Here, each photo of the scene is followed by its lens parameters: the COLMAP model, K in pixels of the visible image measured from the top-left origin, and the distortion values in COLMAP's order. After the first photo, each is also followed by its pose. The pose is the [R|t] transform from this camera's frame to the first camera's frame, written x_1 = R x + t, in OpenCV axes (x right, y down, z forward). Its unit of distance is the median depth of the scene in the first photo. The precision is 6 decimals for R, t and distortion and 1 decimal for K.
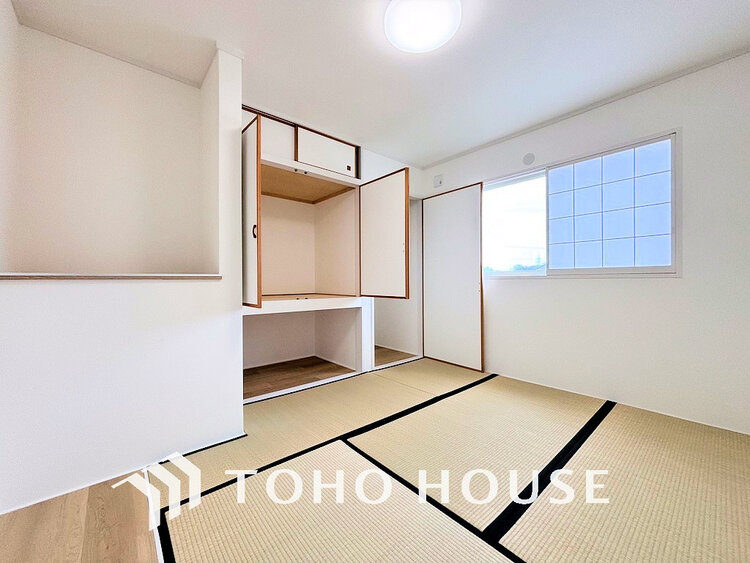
lens RADIAL K [[301.4, 0, 375.0], [0, 301.4, 281.5], [0, 0, 1]] dist [-0.001208, -0.000346]
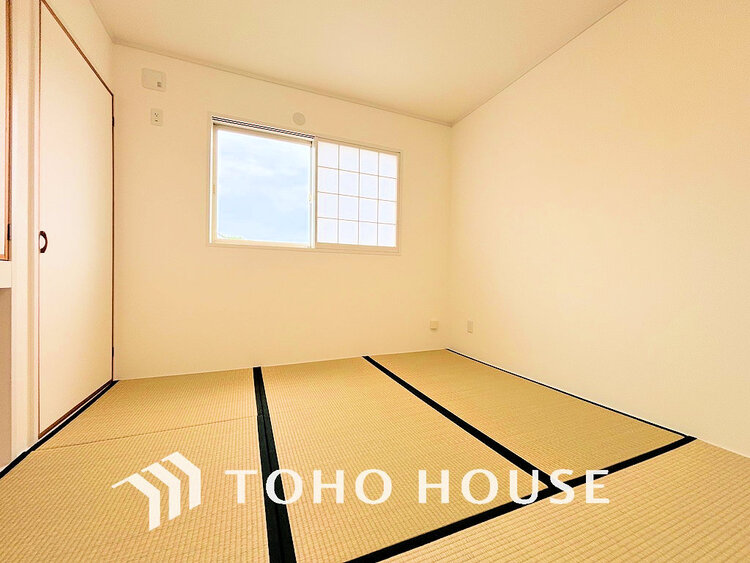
lens RADIAL K [[301.4, 0, 375.0], [0, 301.4, 281.5], [0, 0, 1]] dist [-0.001208, -0.000346]
pose [[0.301346, -0.002024, 0.953513, -0.363400], [-0.009263, 0.999944, 0.005050, 0.097393], [-0.953470, -0.010354, 0.301311, 0.625476]]
